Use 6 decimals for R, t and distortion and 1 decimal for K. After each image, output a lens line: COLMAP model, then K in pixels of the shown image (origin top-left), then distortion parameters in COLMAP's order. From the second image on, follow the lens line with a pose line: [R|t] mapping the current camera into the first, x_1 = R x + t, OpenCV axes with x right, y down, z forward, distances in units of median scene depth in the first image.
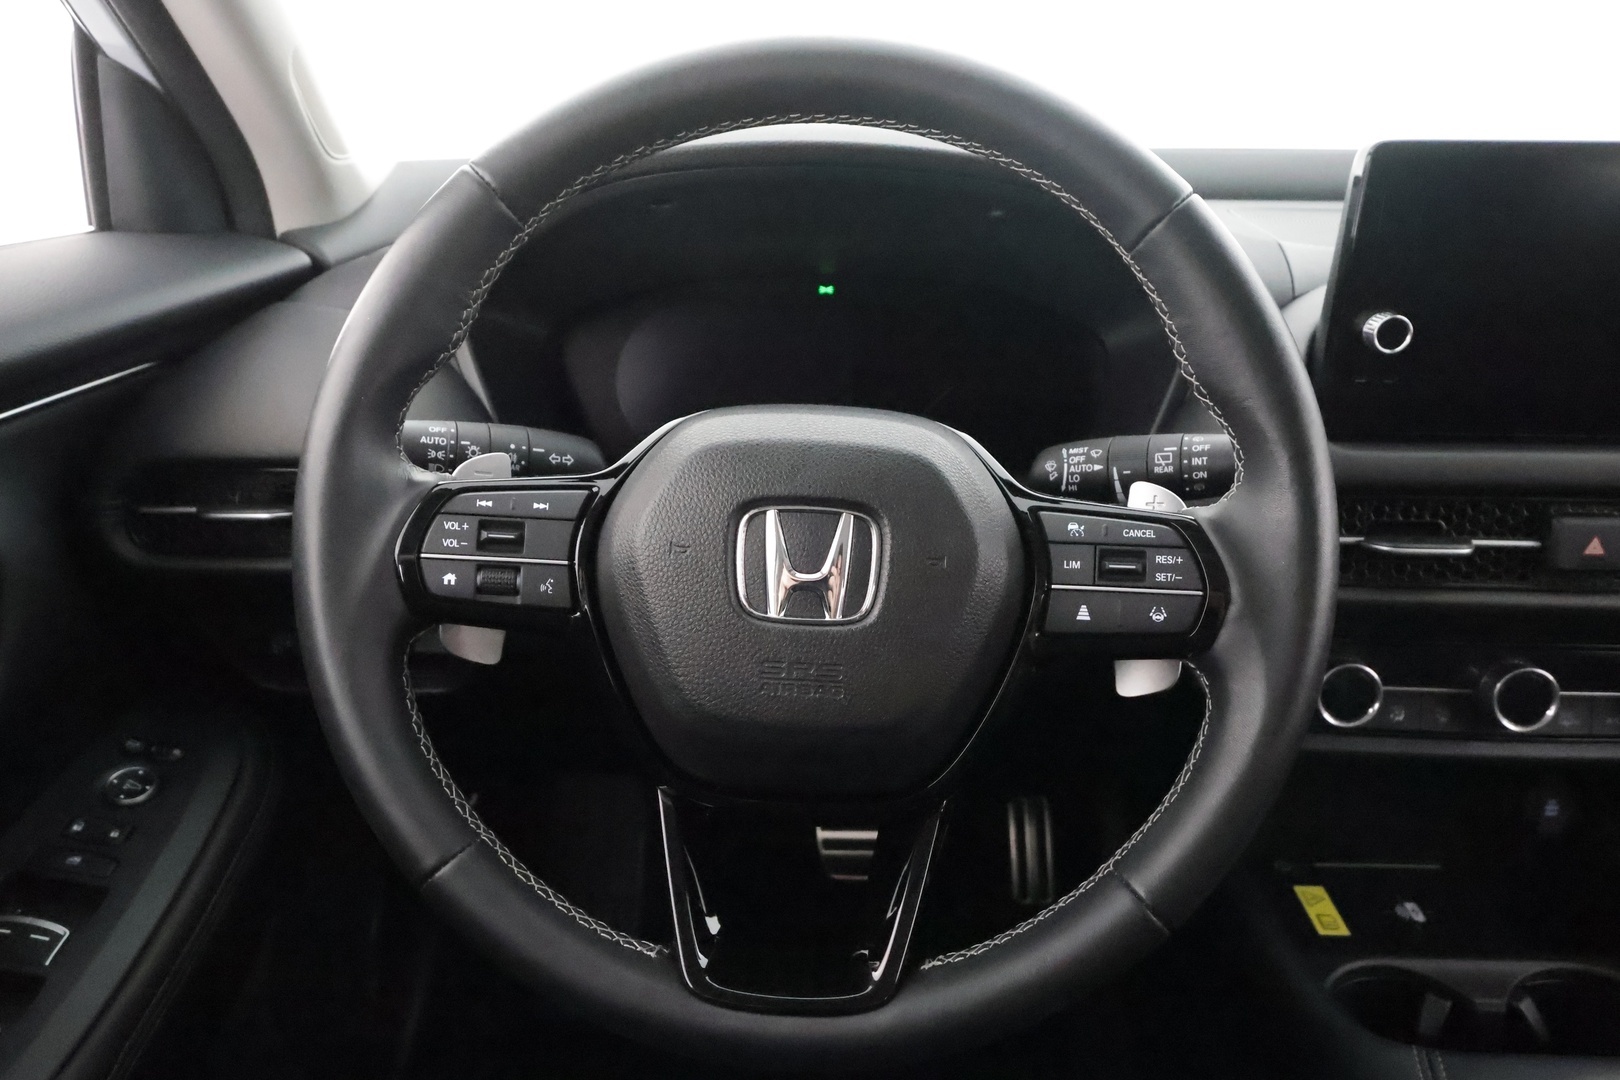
lens RADIAL K [[1135.2, 0, 810.0], [0, 1135.2, 540.0], [0, 0, 1]] dist [0.000250, 0.006844]
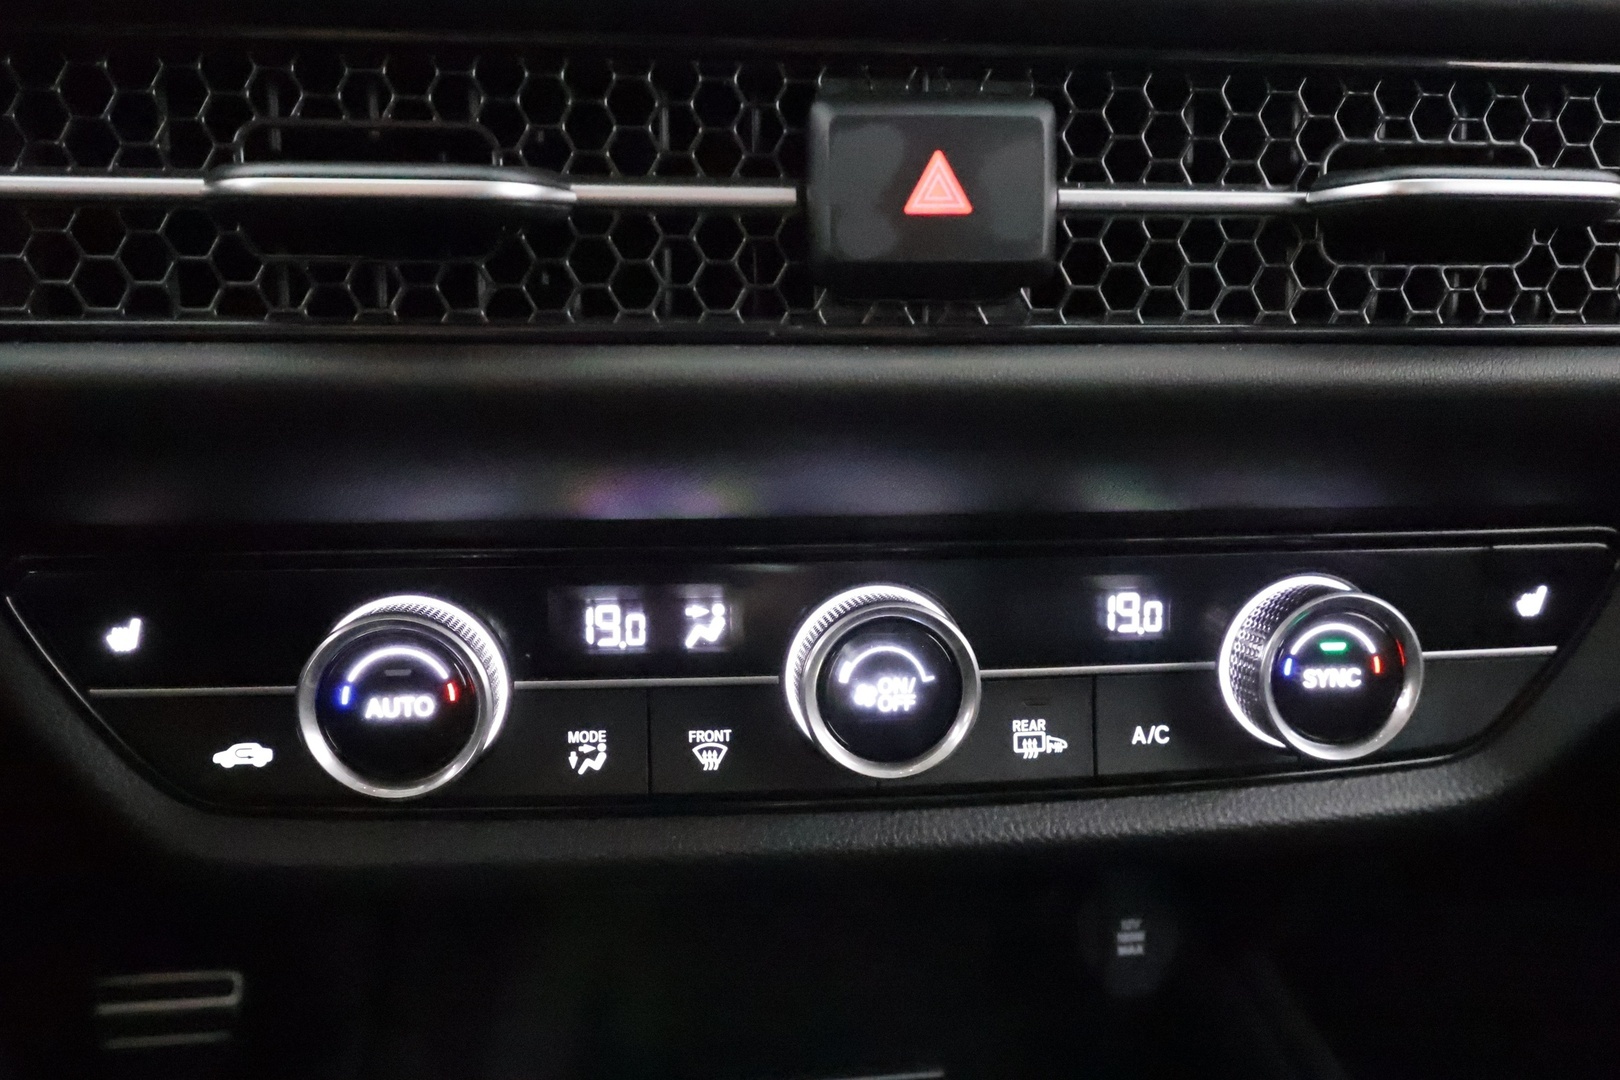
lens RADIAL K [[1298.5, 0, 825.3], [0, 1298.5, 529.4], [0, 0, 1]] dist [0.003623, -0.002446]
pose [[0.990803, -0.031537, 0.131587, 0.723005], [0.036313, 0.998760, -0.034060, 0.133351], [-0.130349, 0.038525, 0.990719, 0.771640]]
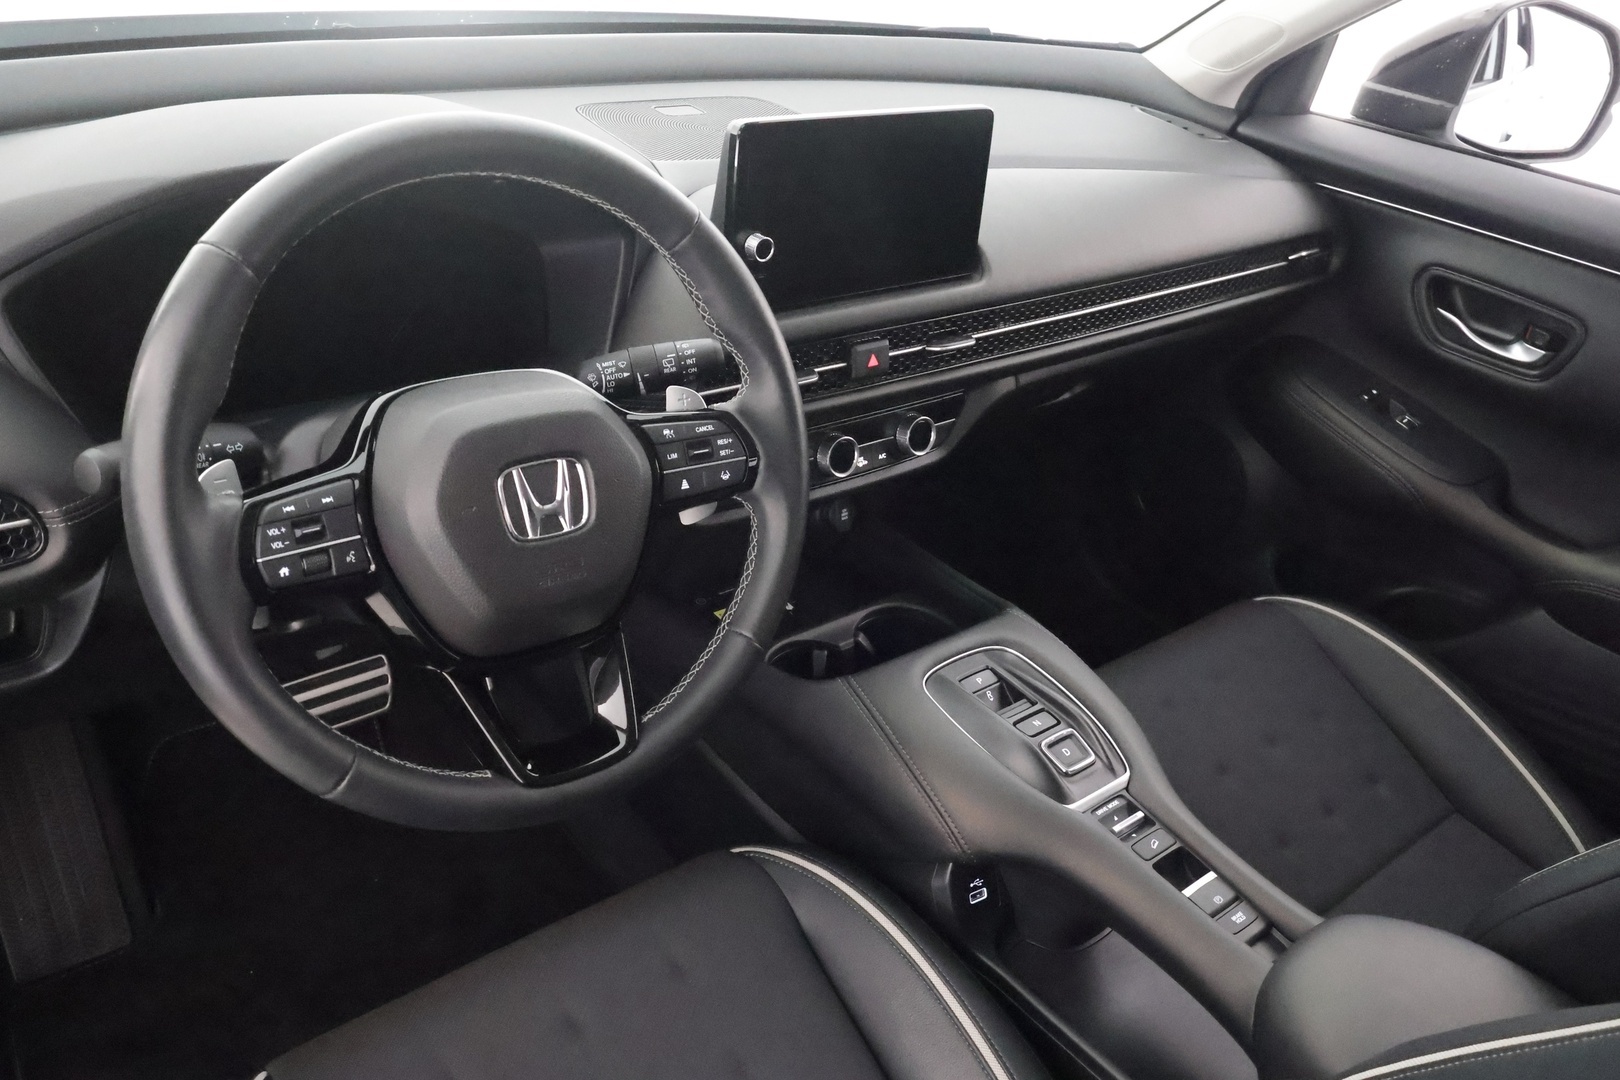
lens RADIAL K [[1298.5, 0, 825.3], [0, 1298.5, 529.4], [0, 0, 1]] dist [0.003623, -0.002446]
pose [[0.753728, -0.254751, 0.605802, -0.676005], [0.131070, 0.961563, 0.241281, -0.266497], [-0.643984, -0.102457, 0.758147, -0.488104]]
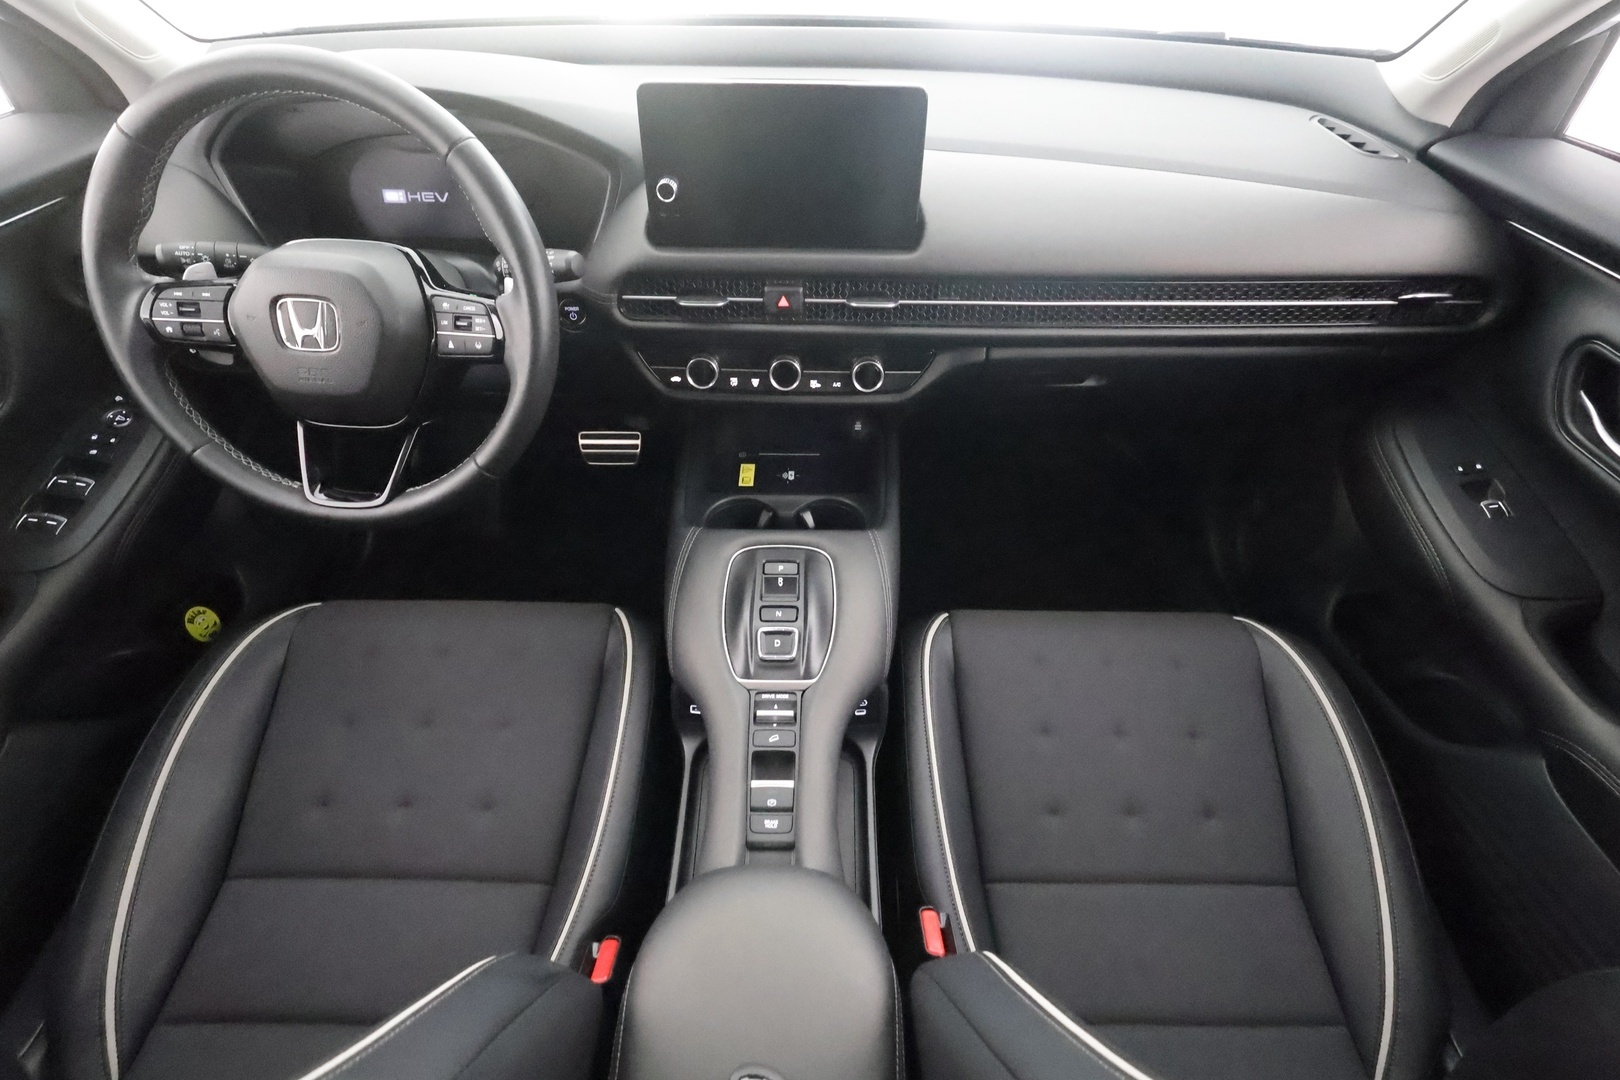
lens RADIAL K [[771.3, 0, 829.9], [0, 771.3, 538.6], [0, 0, 1]] dist [0.001589, 0.001359]
pose [[0.999913, -0.005703, 0.011869, 0.898995], [0.000964, 0.930641, 0.365933, -0.128561], [-0.013133, -0.365890, 0.930565, -0.559700]]
